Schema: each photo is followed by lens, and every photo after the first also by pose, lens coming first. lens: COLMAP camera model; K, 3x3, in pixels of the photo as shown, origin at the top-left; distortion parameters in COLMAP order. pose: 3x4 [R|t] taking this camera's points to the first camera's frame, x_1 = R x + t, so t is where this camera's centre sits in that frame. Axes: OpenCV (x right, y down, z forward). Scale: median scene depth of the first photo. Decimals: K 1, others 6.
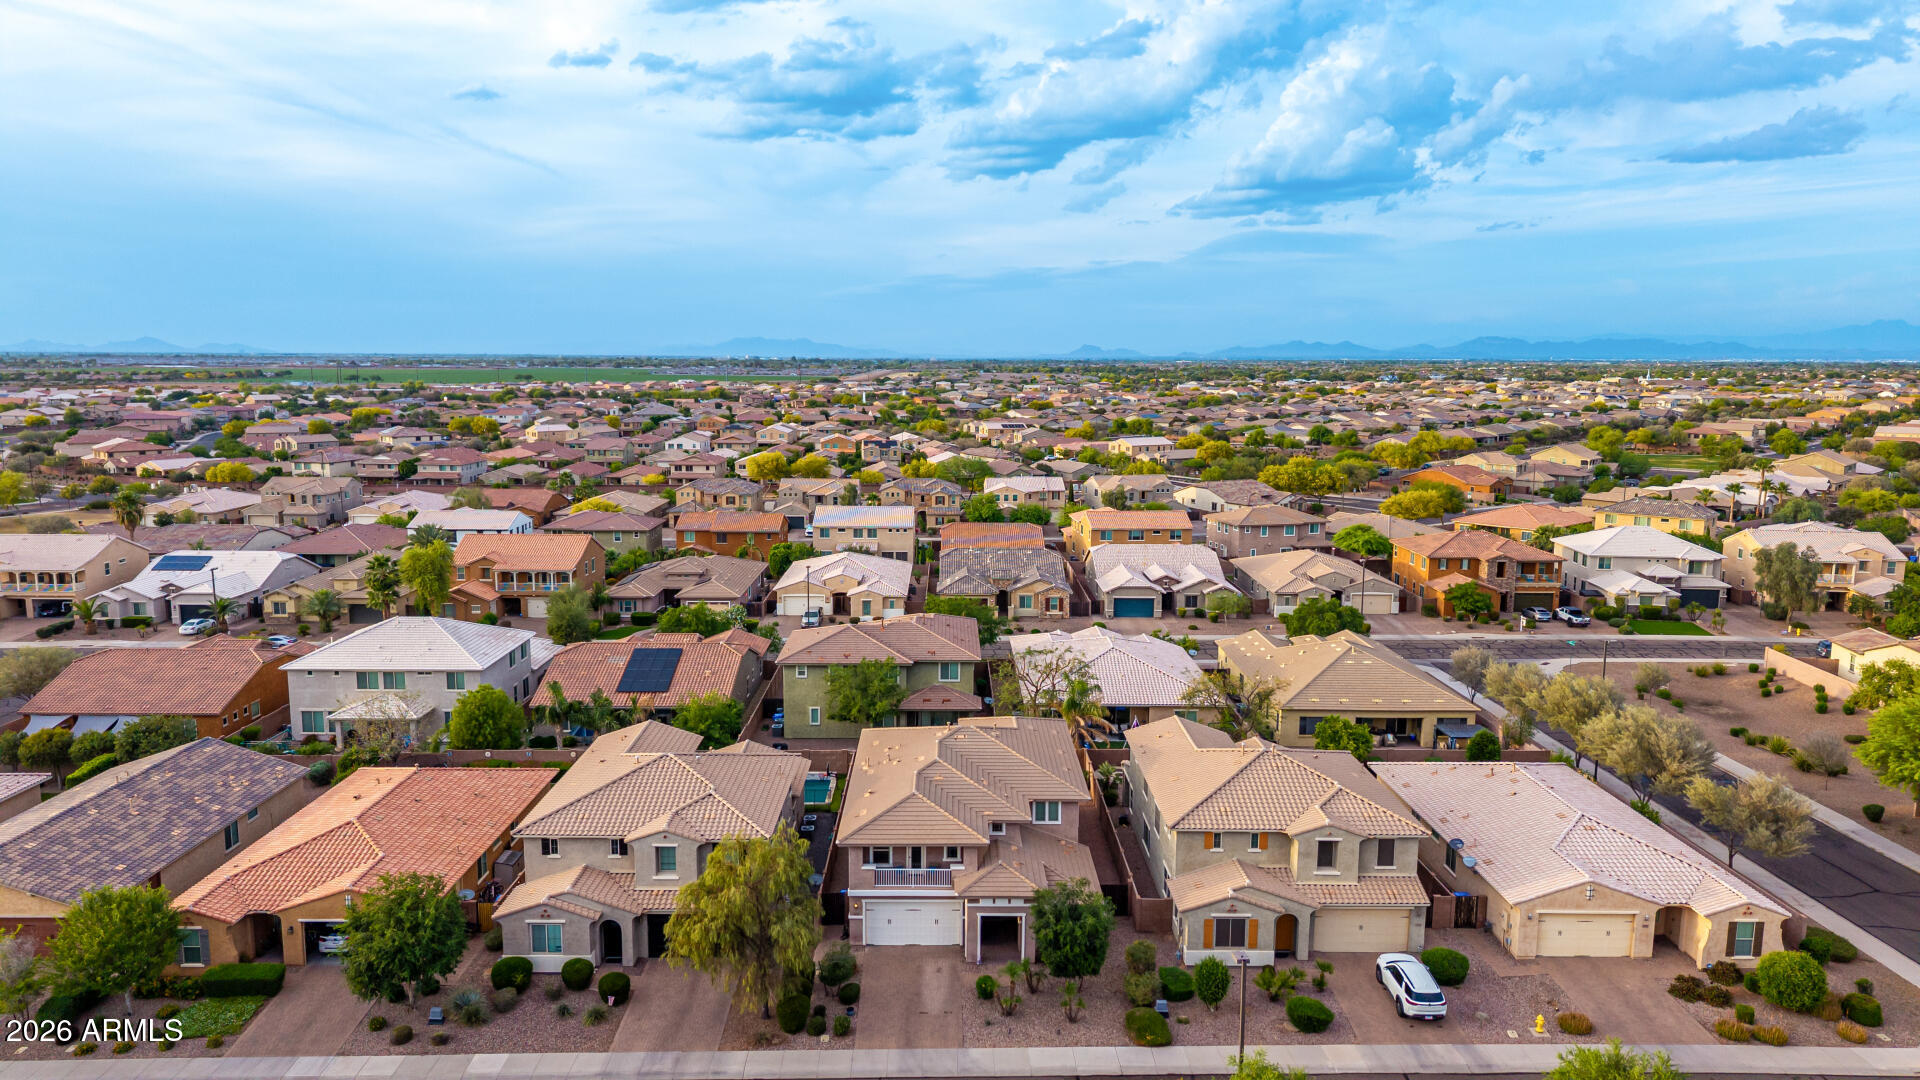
lens RADIAL K [[1276.0, 0, 957.8], [0, 1276.0, 548.5], [0, 0, 1]] dist [0.030715, -0.034484]
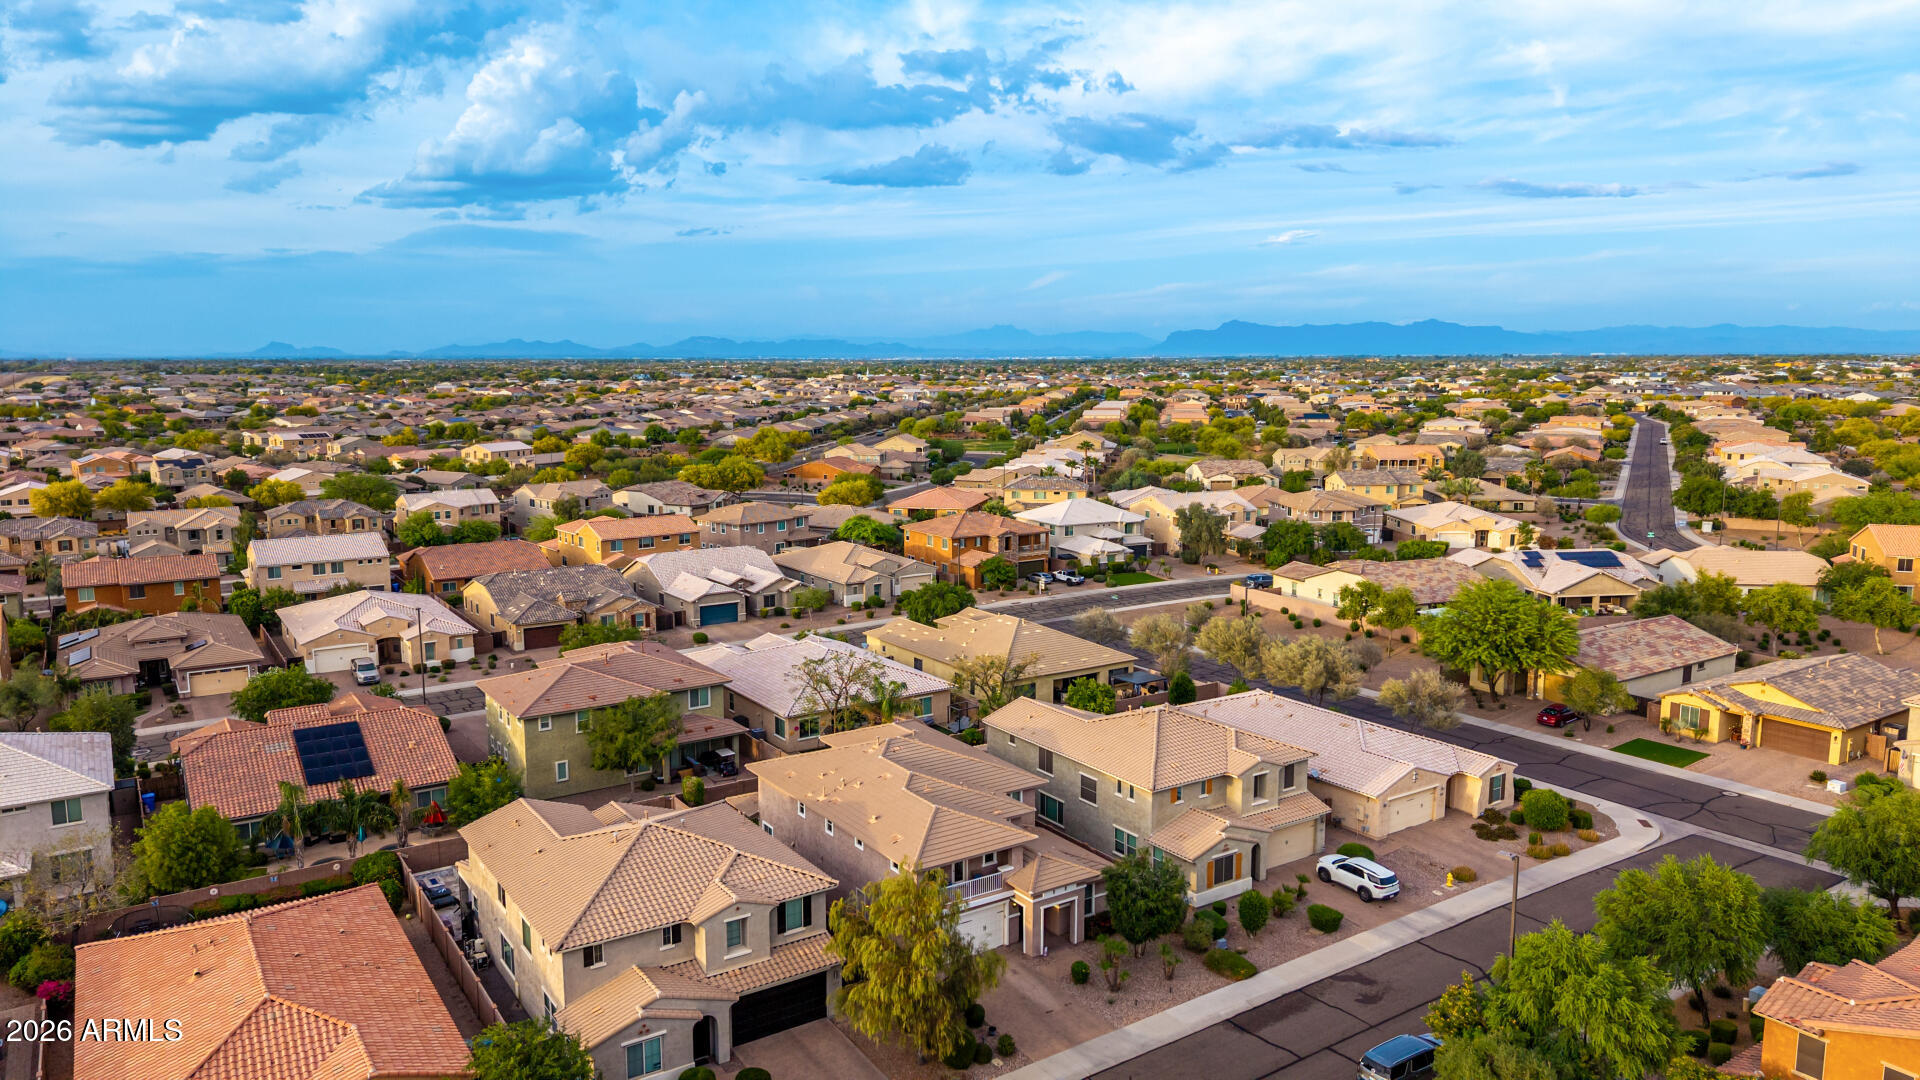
lens RADIAL K [[1276.0, 0, 944.8], [0, 1276.0, 554.2], [0, 0, 1]] dist [0.030715, -0.034484]
pose [[0.835540, -0.091265, 0.541797, -0.247590], [0.088318, 0.995594, 0.031507, -0.015339], [-0.542285, 0.021525, 0.839919, 0.074131]]
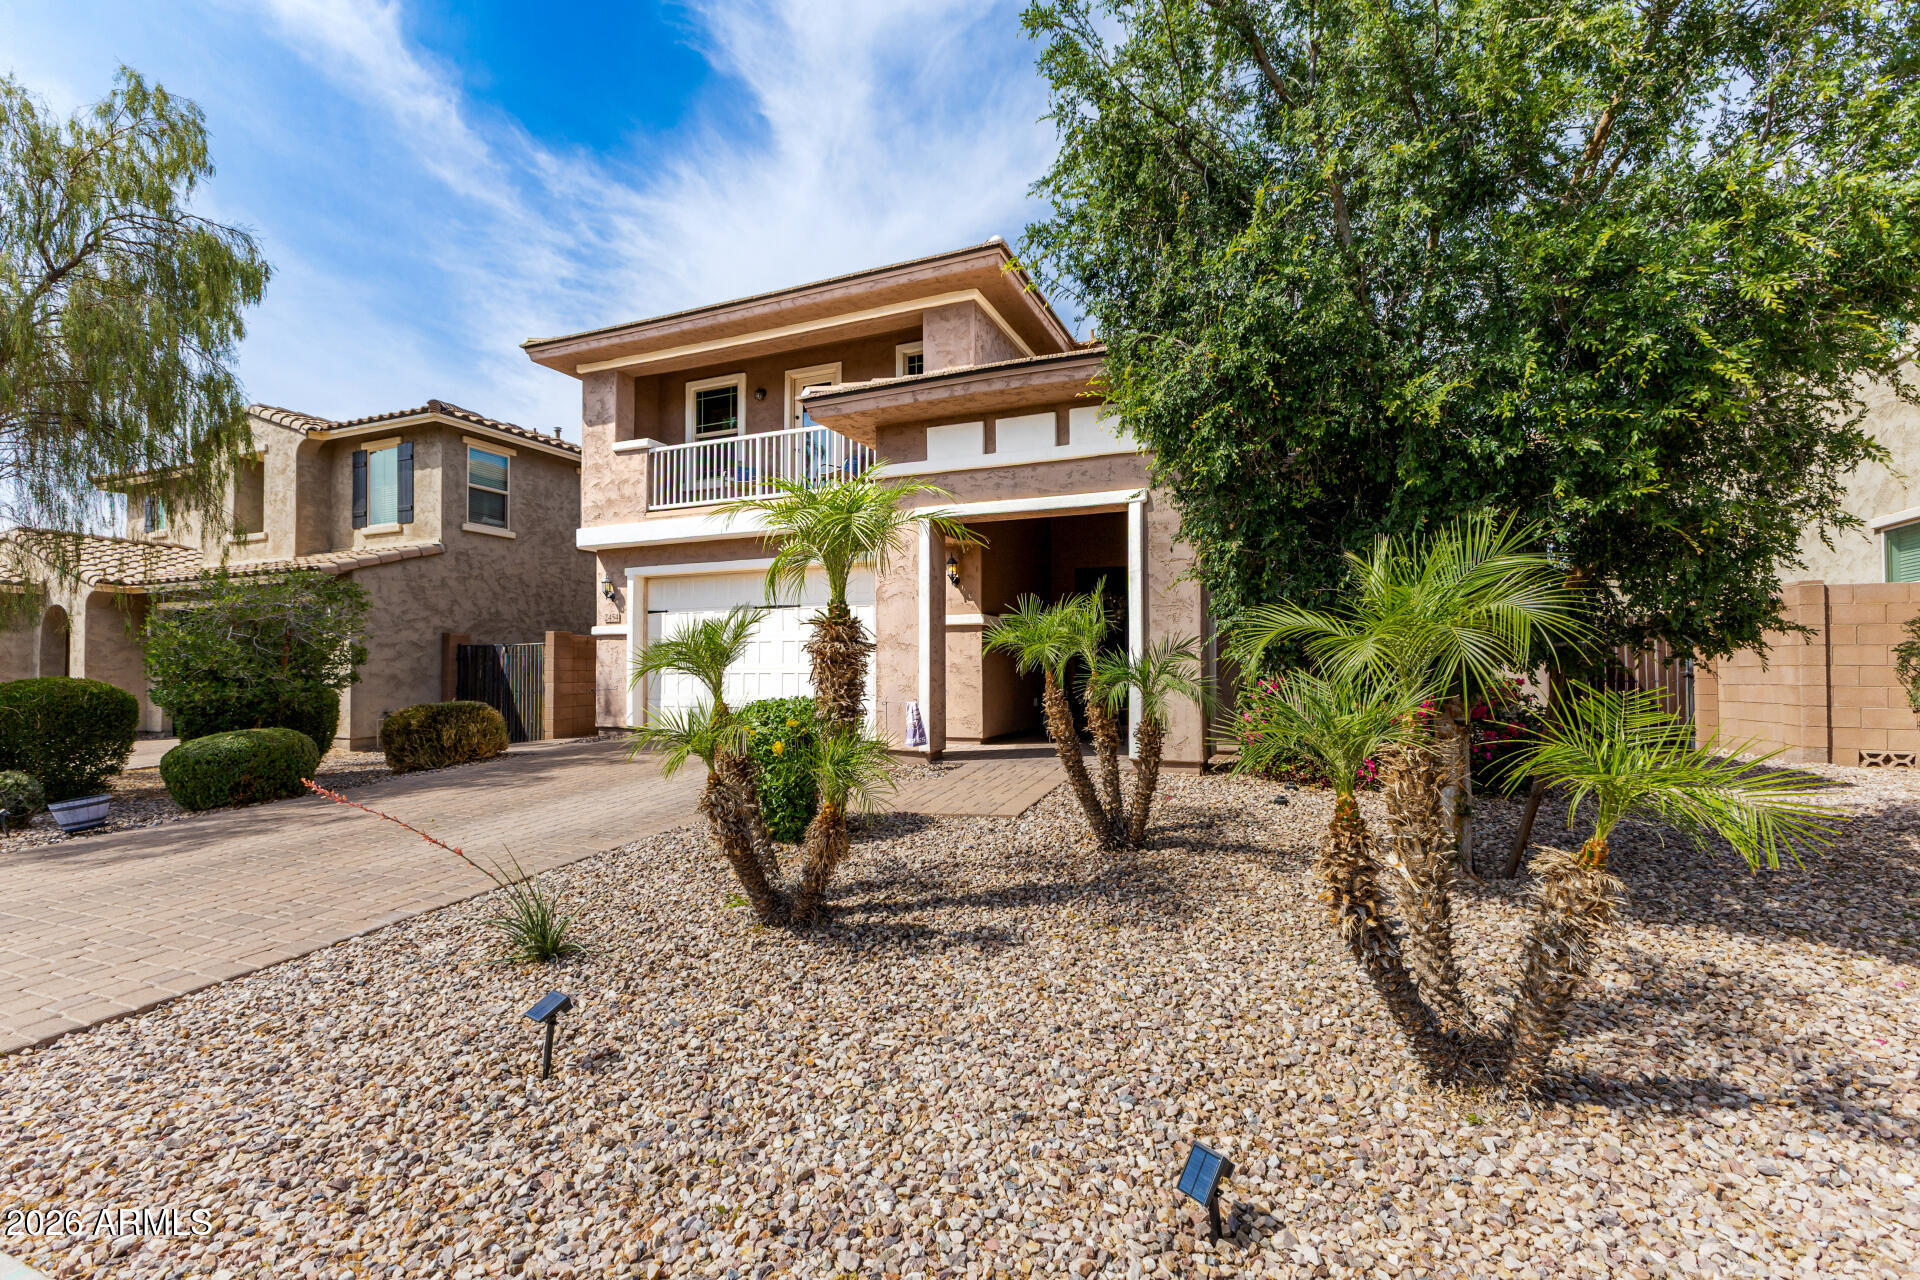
lens RADIAL K [[840.9, 0, 946.2], [0, 840.9, 658.8], [0, 0, 1]] dist [0.028016, 0.000590]
pose [[0.914207, -0.008629, -0.405156, 0.032482], [-0.057223, 0.987007, -0.150140, 0.141496], [0.401188, 0.160444, 0.901835, 0.376513]]
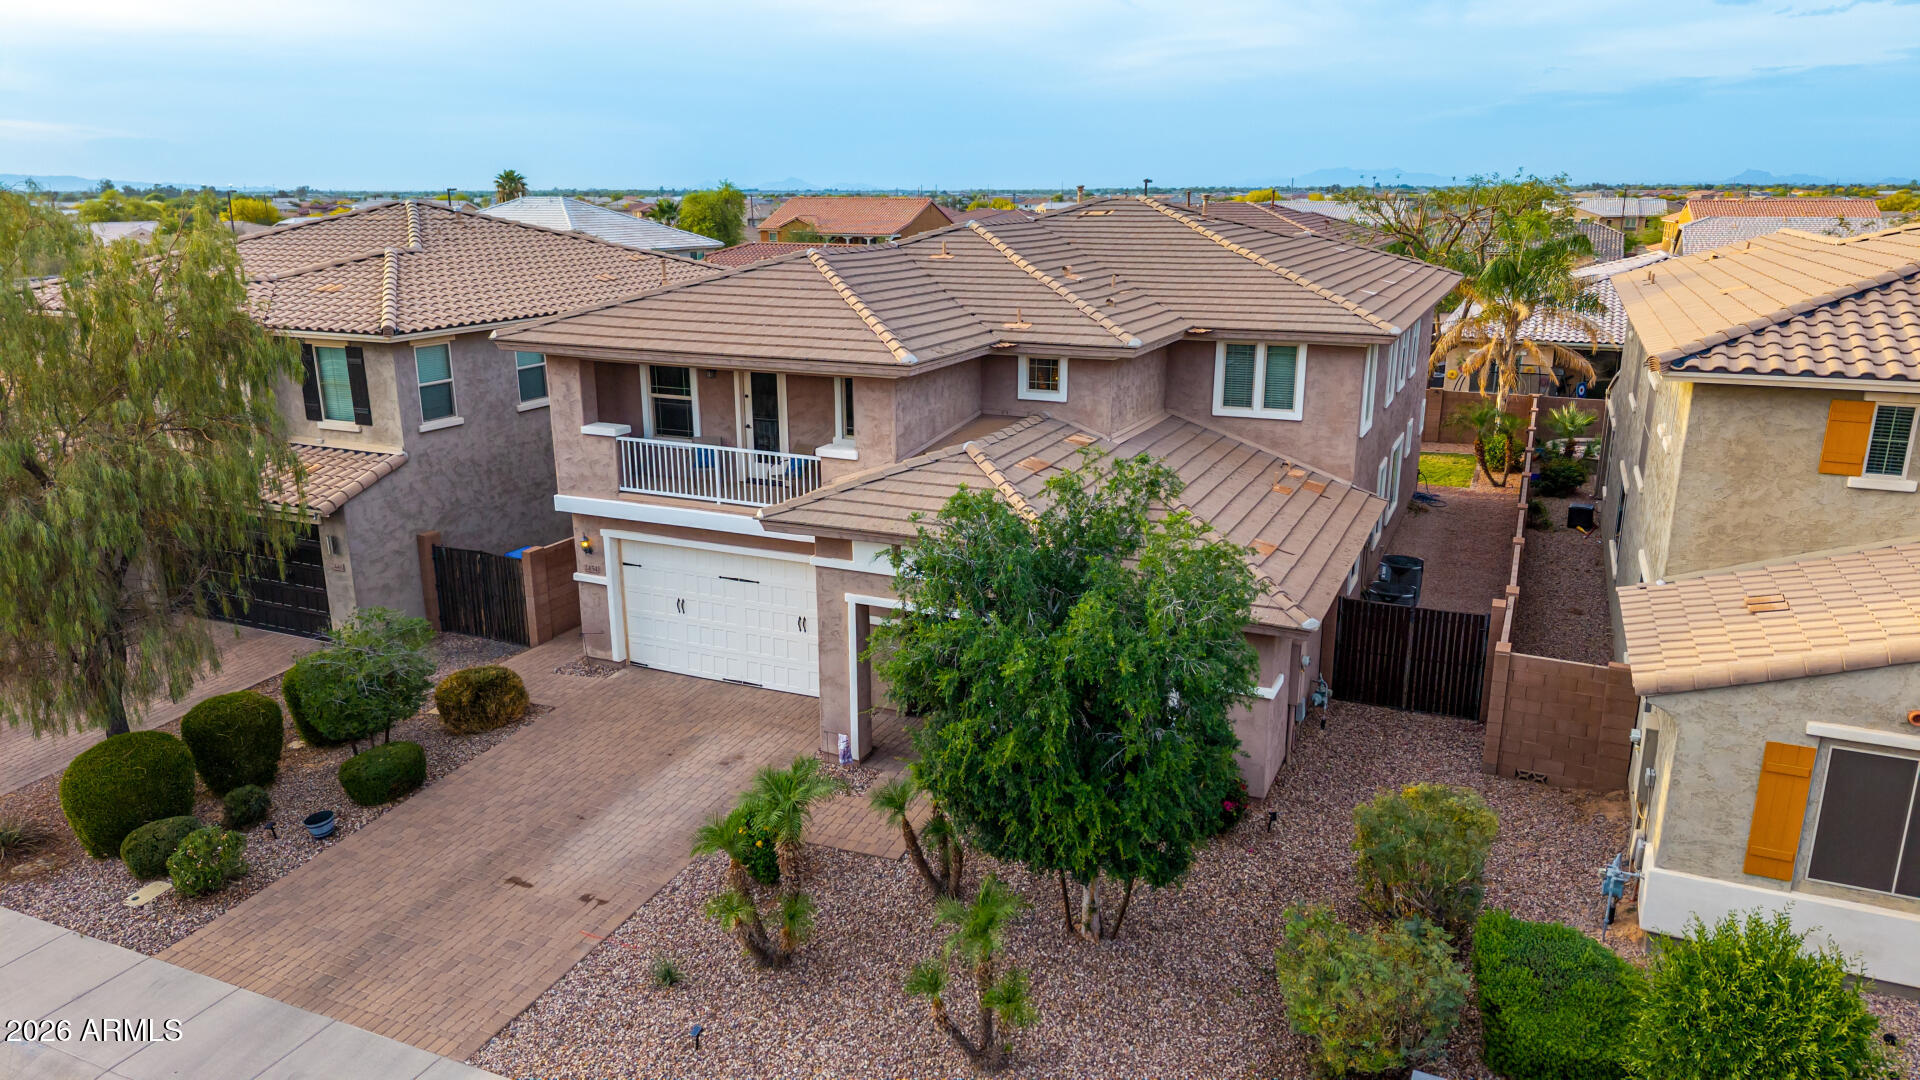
lens RADIAL K [[1276.0, 0, 958.4], [0, 1276.0, 558.2], [0, 0, 1]] dist [0.030715, -0.034484]
pose [[0.912625, 0.113071, -0.392849, 0.063991], [-0.060125, 0.987662, 0.144597, 0.100569], [0.404352, -0.108343, 0.908164, 0.321646]]
